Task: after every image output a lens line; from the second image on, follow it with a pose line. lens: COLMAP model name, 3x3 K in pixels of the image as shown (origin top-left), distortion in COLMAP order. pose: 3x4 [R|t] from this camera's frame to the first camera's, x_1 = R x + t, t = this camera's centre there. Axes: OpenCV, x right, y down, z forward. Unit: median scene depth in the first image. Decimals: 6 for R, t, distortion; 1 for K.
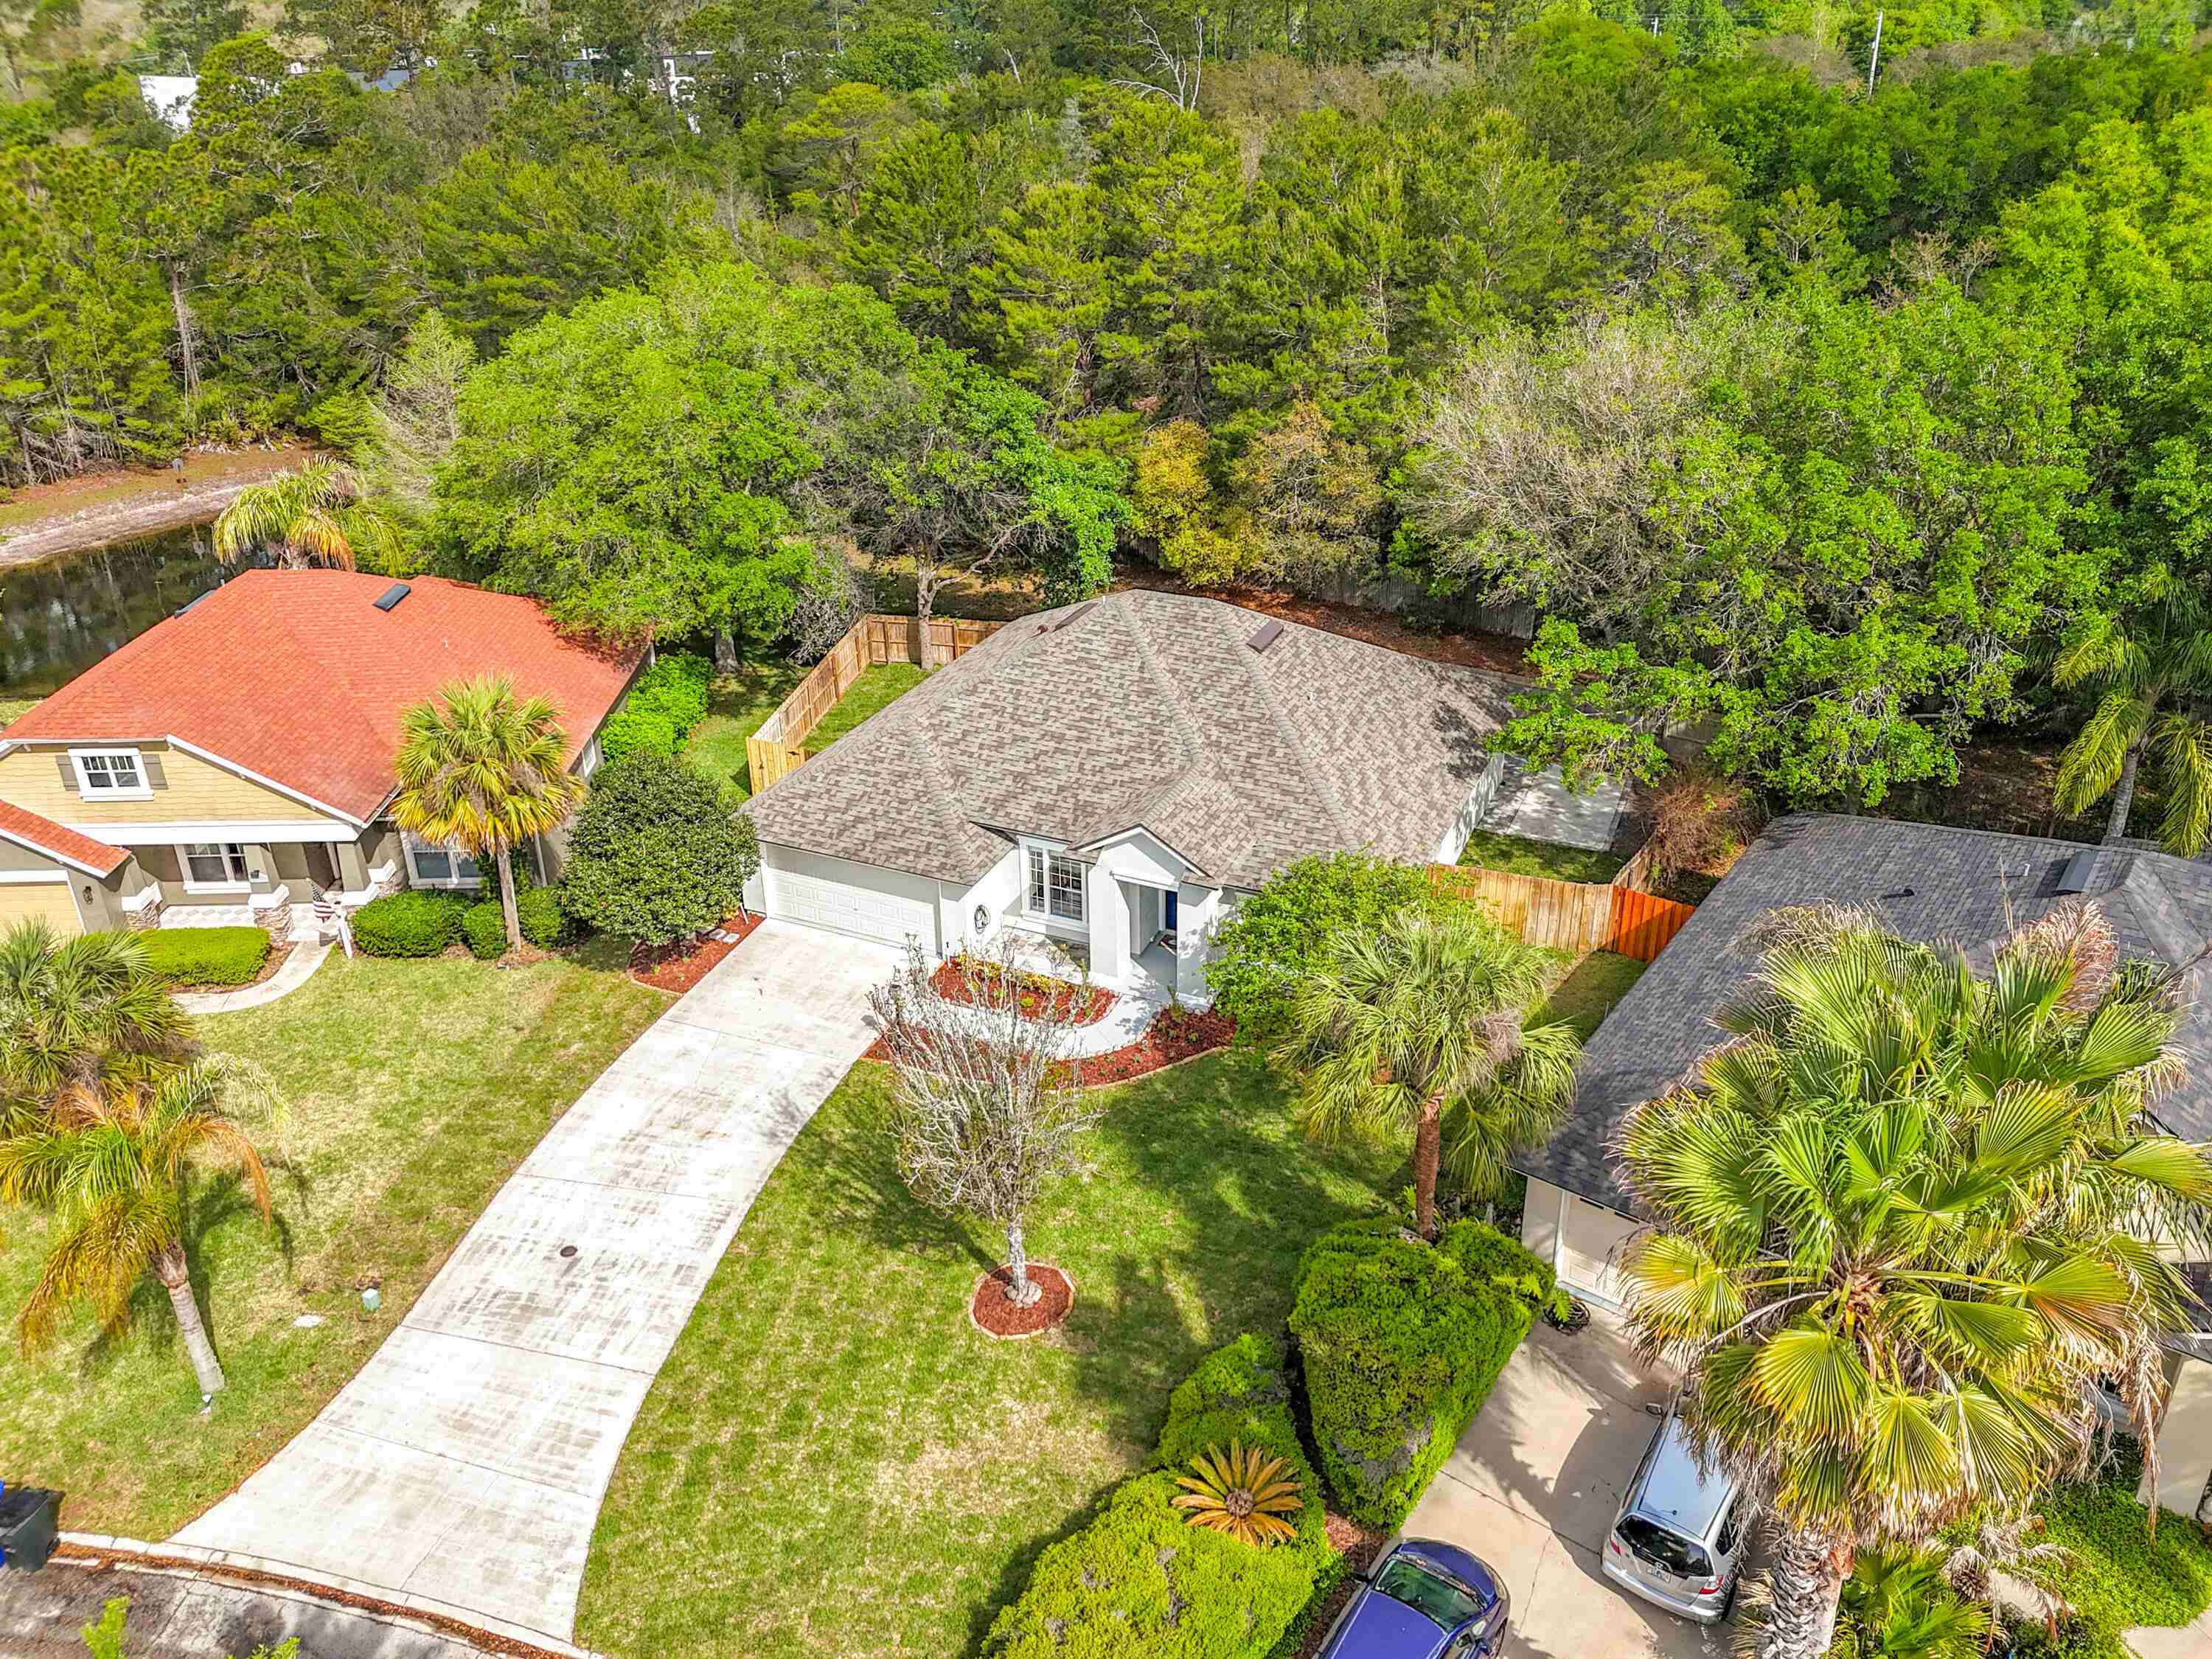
lens RADIAL K [[1658.8, 0, 1104.7], [0, 1658.8, 765.2], [0, 0, 1]] dist [0.049536, -0.011279]
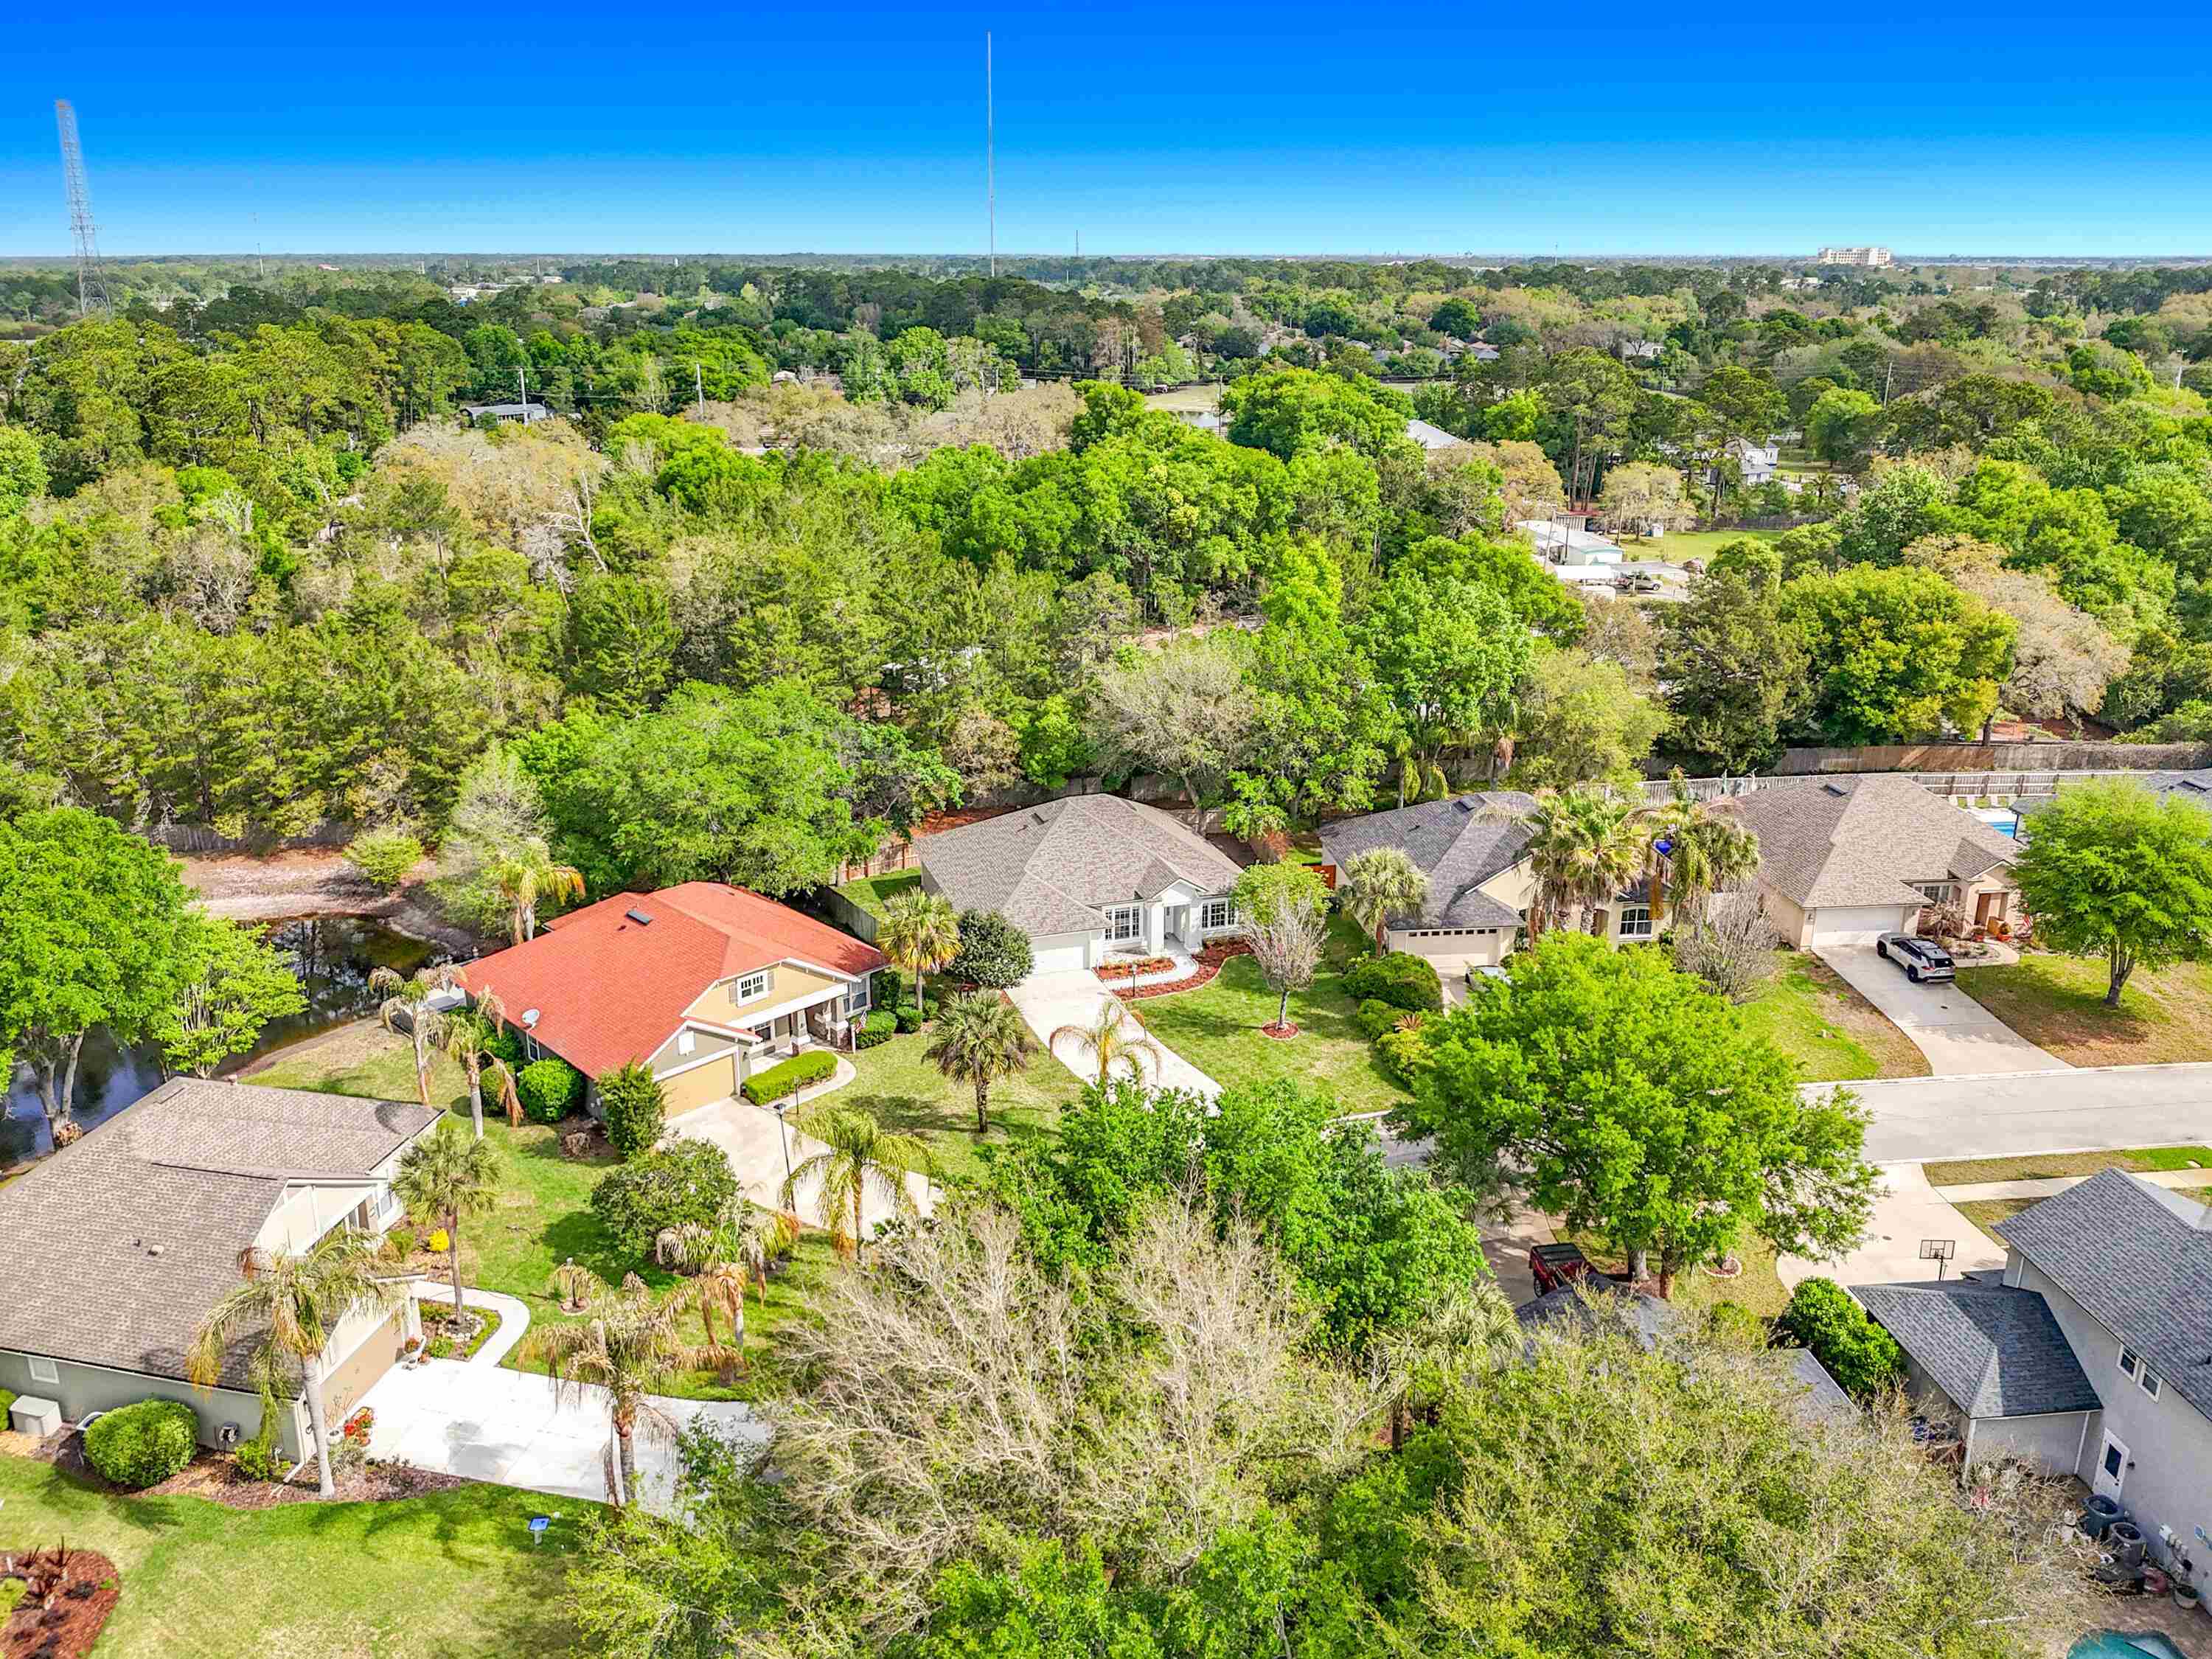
lens RADIAL K [[1652.1, 0, 1102.2], [0, 1652.1, 815.9], [0, 0, 1]] dist [0.050086, -0.002500]
pose [[0.724590, -0.200979, 0.659225, -1.487925], [0.274179, 0.961644, -0.008188, -0.057415], [-0.632294, 0.186678, 0.751901, -0.694099]]
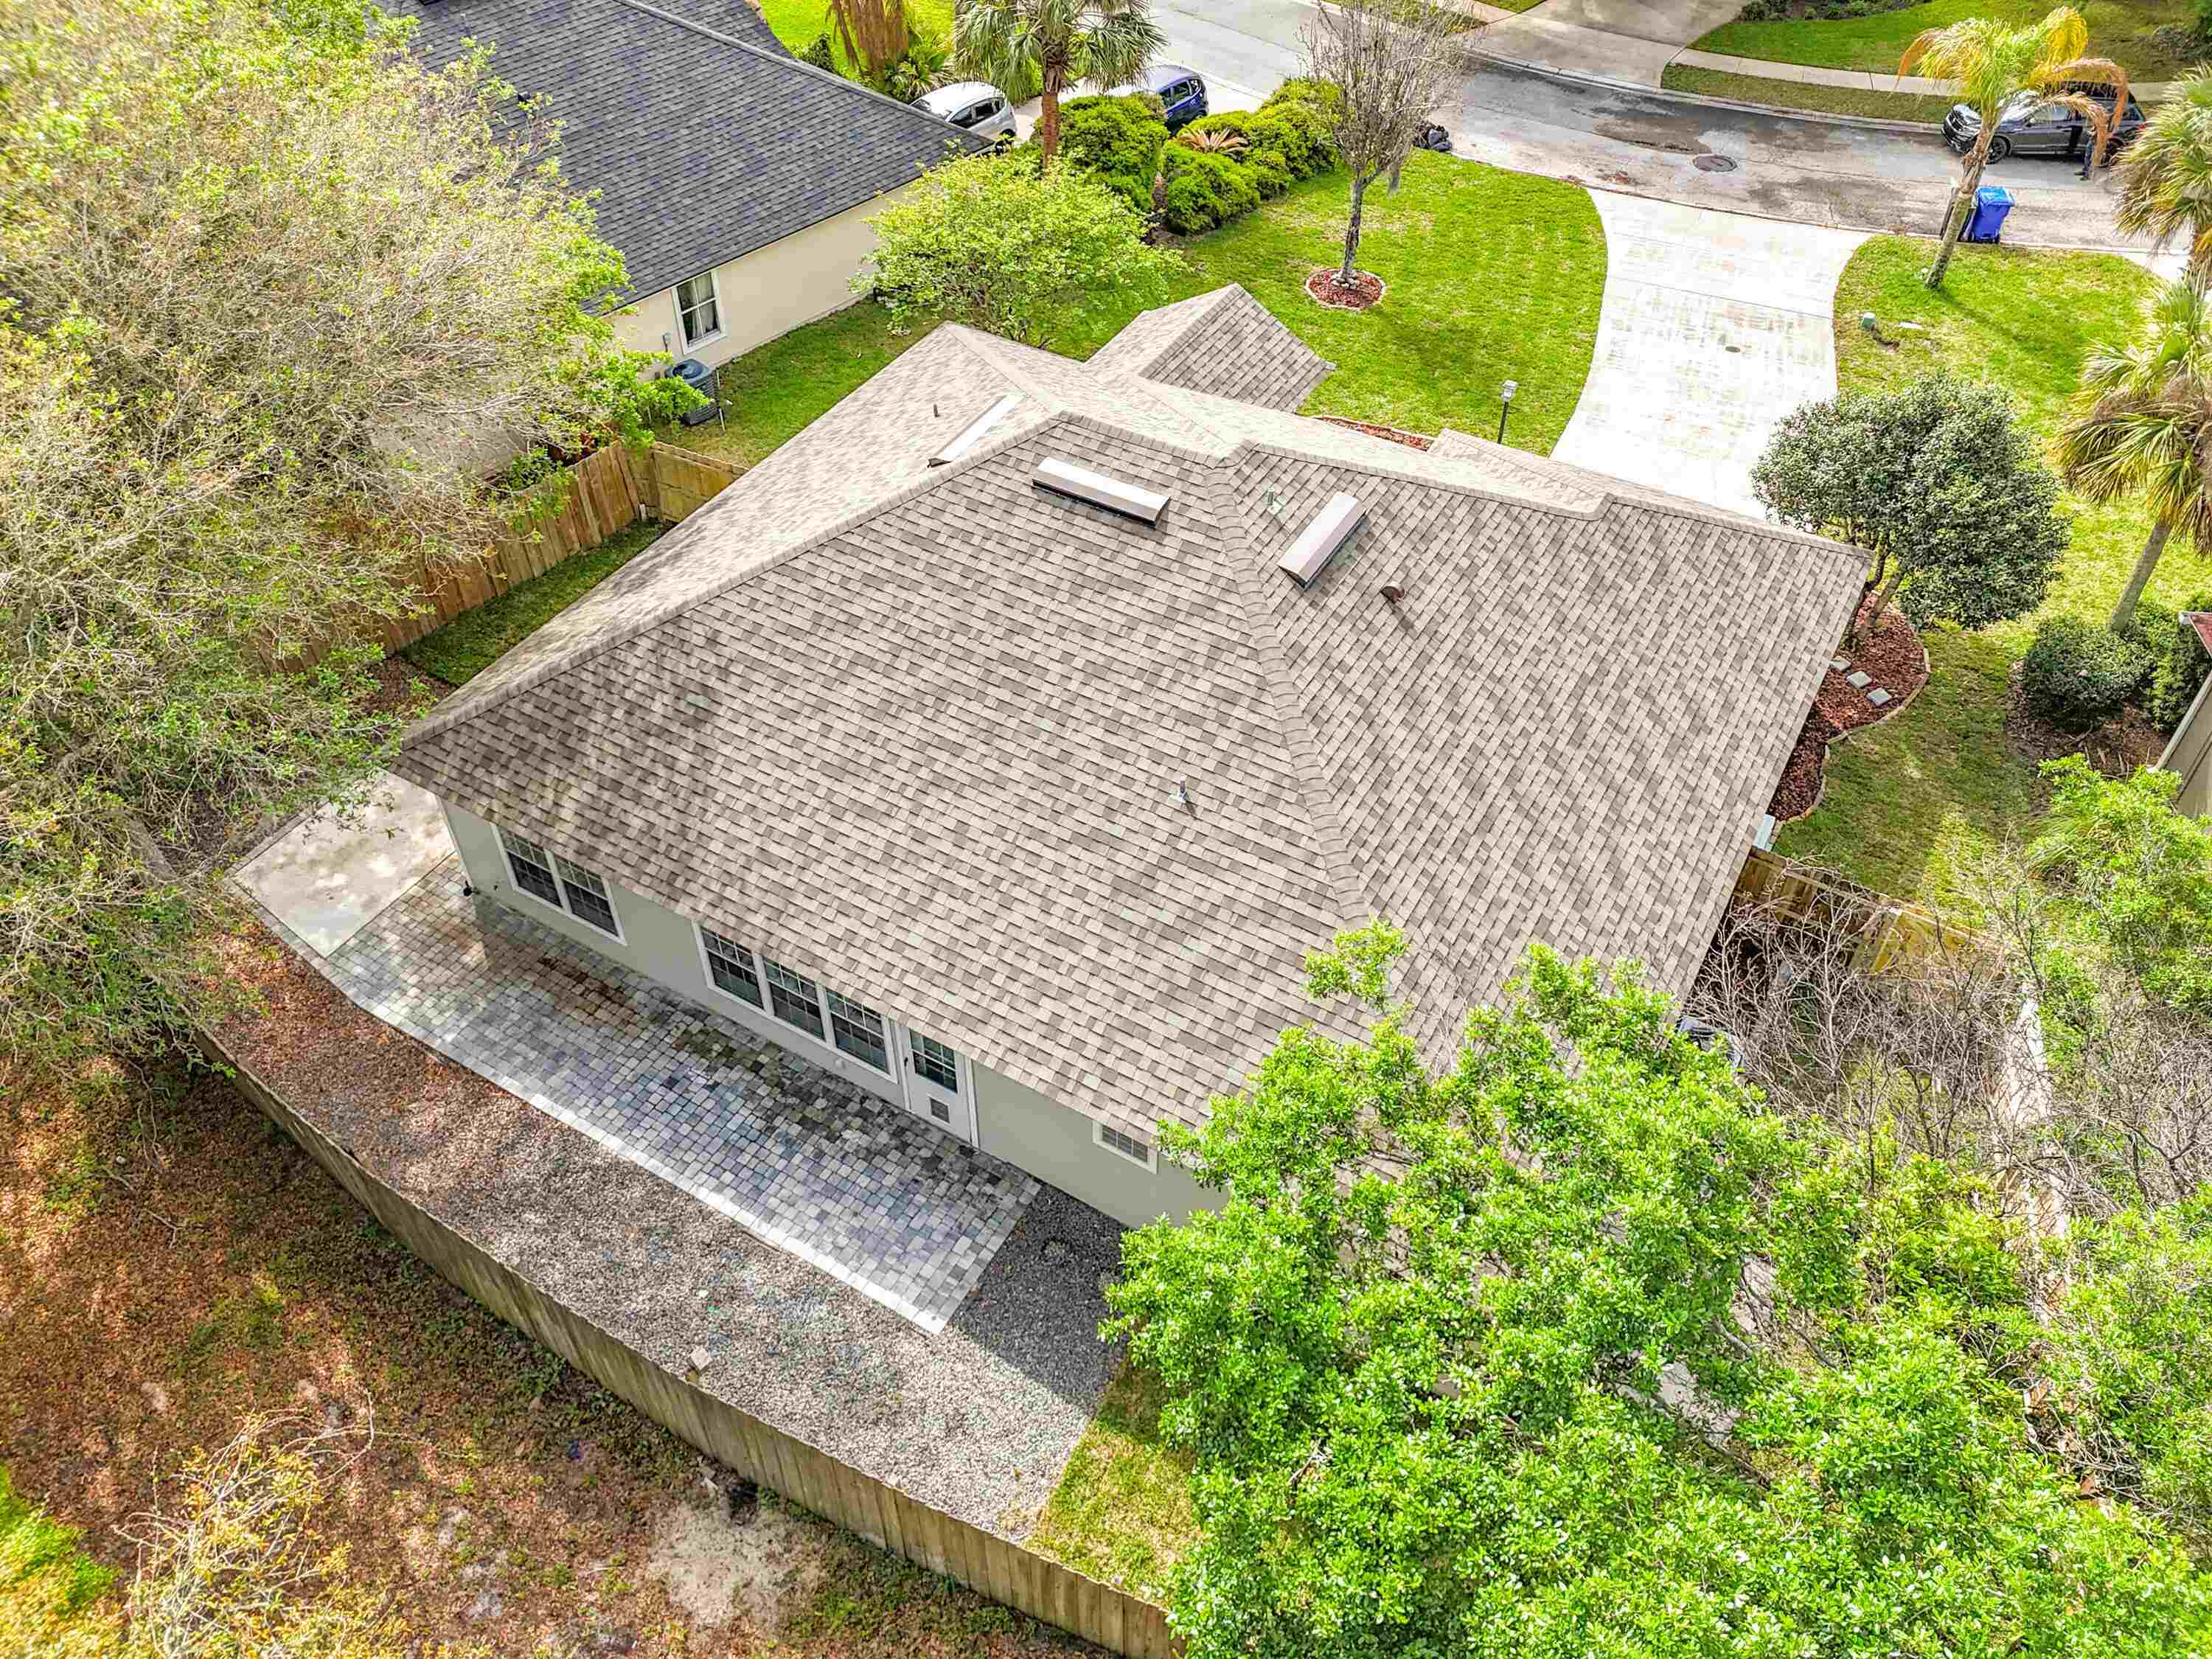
lens RADIAL K [[1658.8, 0, 1104.7], [0, 1658.8, 765.2], [0, 0, 1]] dist [0.049536, -0.011279]
pose [[-0.994129, -0.063061, 0.087927, 0.000245], [0.058670, 0.368623, 0.927725, -0.577545], [-0.090915, 0.927437, -0.362759, 1.379234]]
